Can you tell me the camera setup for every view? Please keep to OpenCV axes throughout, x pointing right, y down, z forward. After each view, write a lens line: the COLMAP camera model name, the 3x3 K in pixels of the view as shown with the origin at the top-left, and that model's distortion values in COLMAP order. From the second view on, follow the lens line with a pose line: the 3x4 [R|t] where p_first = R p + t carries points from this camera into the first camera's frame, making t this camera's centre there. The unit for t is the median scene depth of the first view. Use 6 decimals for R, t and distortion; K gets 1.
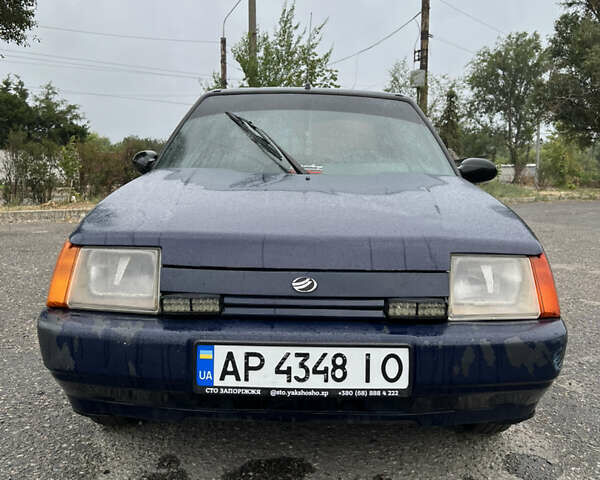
lens RADIAL K [[623.6, 0, 299.9], [0, 623.6, 208.3], [0, 0, 1]] dist [0.034483, 0.000000]
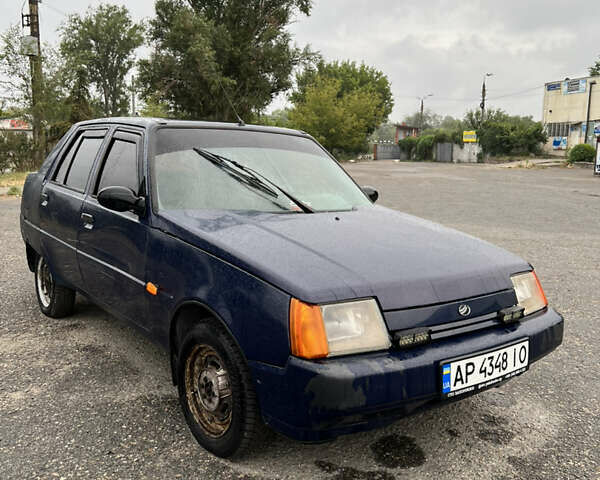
lens RADIAL K [[623.6, 0, 302.0], [0, 623.6, 210.4], [0, 0, 1]] dist [0.034483, 0.000000]
pose [[0.786974, -0.055435, 0.614490, -1.176730], [0.020695, 0.997767, 0.063507, -0.210566], [-0.616639, -0.037262, 0.786364, 0.094066]]
